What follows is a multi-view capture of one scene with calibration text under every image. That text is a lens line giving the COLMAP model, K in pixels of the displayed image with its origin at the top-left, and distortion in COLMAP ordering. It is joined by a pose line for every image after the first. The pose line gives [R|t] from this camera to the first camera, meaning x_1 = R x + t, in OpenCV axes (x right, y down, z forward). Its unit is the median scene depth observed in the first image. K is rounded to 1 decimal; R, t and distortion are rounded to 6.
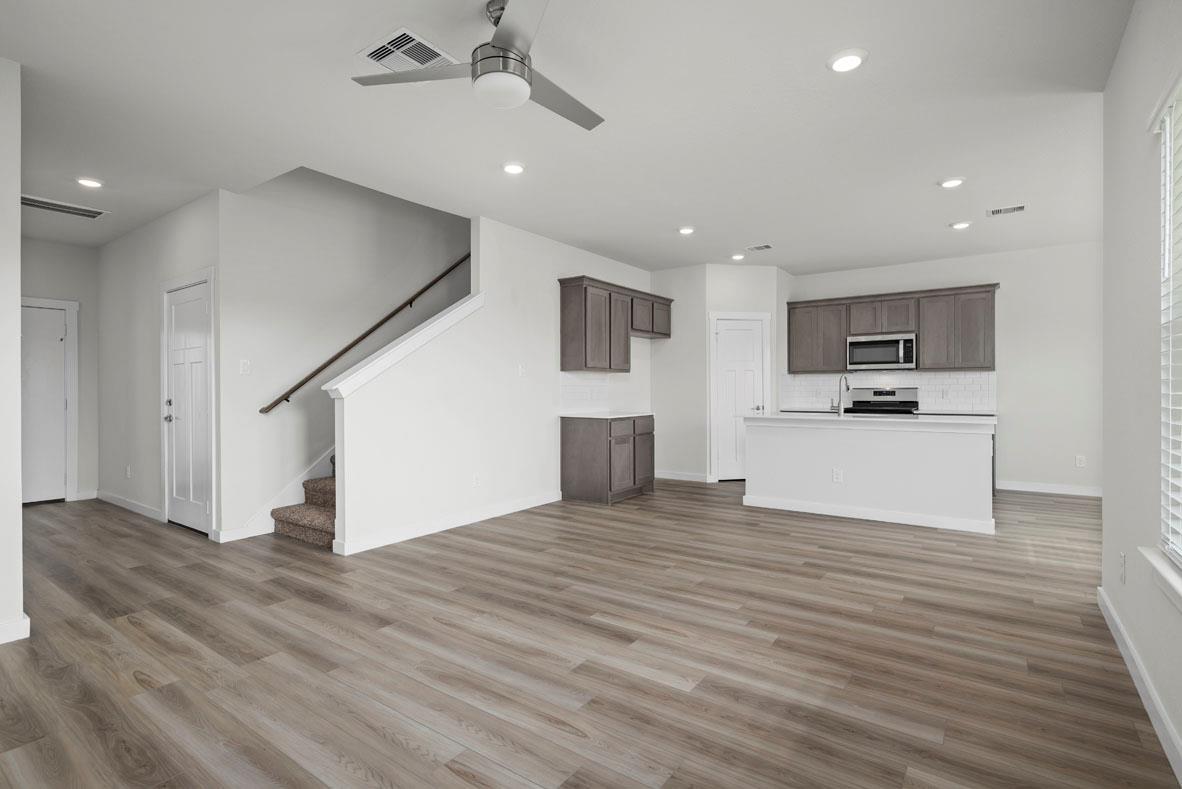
lens RADIAL K [[565.3, 0, 591.6], [0, 565.3, 386.9], [0, 0, 1]] dist [-0.000721, 0.000726]
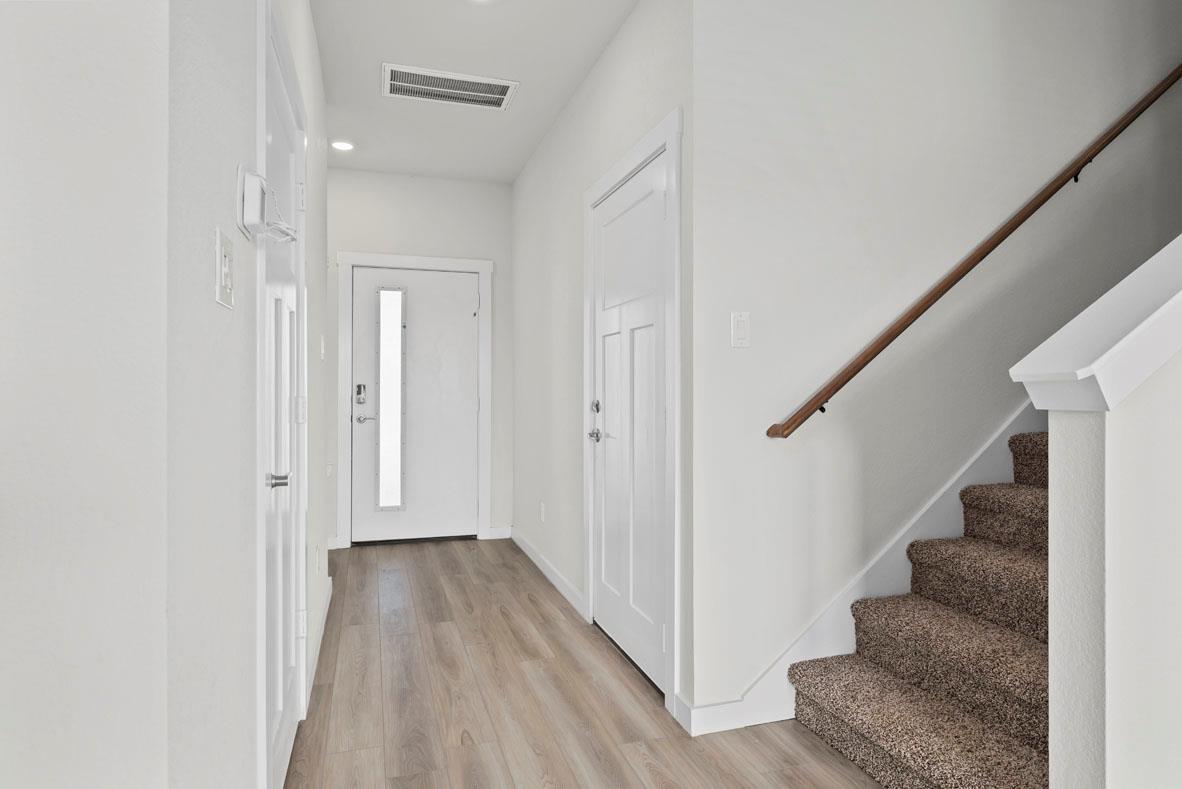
lens RADIAL K [[675.3, 0, 591.0], [0, 675.3, 392.1], [0, 0, 1]] dist [-0.000582, -0.000029]
pose [[0.802404, 0.010051, -0.596696, -0.300335], [-0.004566, 0.999932, 0.010703, 0.005494], [0.596763, -0.005864, 0.802396, 0.393099]]
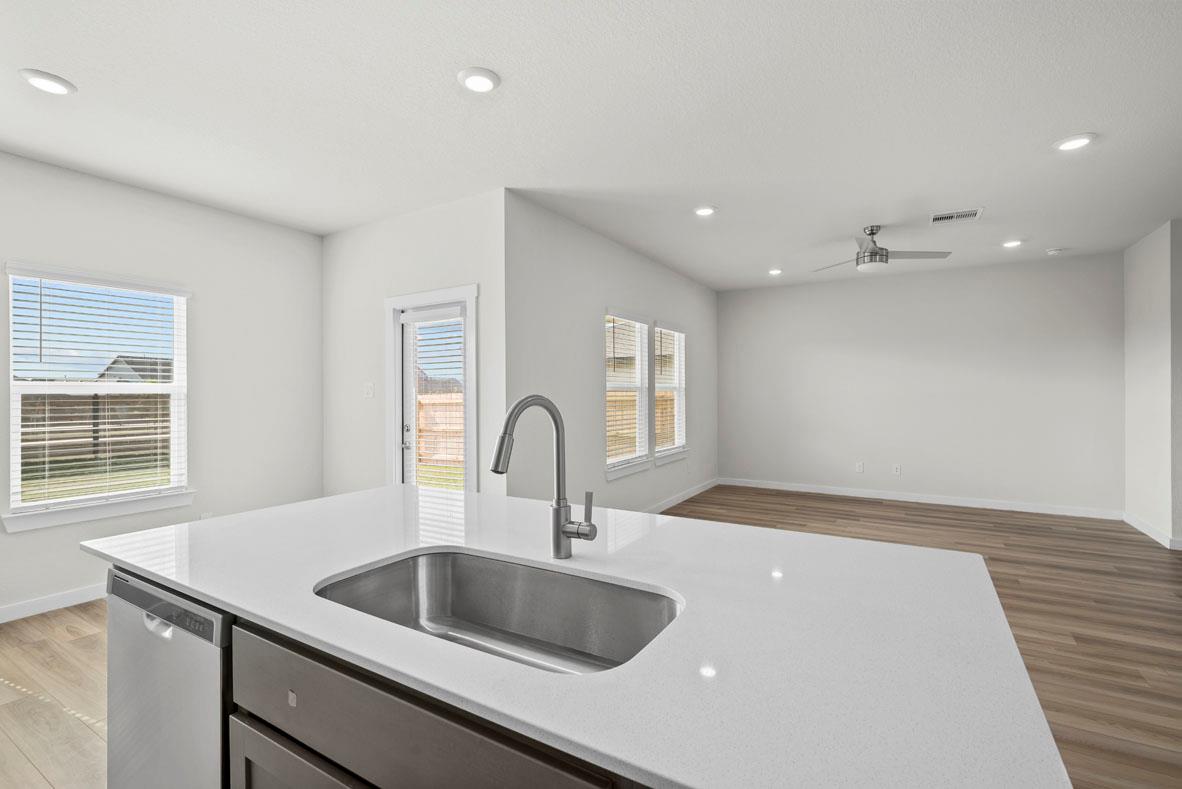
lens RADIAL K [[535.3, 0, 594.4], [0, 535.3, 392.5], [0, 0, 1]] dist [-0.004591, -0.000608]
pose [[-0.997007, 0.007006, -0.076998, 0.399808], [0.006944, 0.999975, 0.001070, -0.021294], [0.077004, 0.000532, -0.997031, 1.128987]]
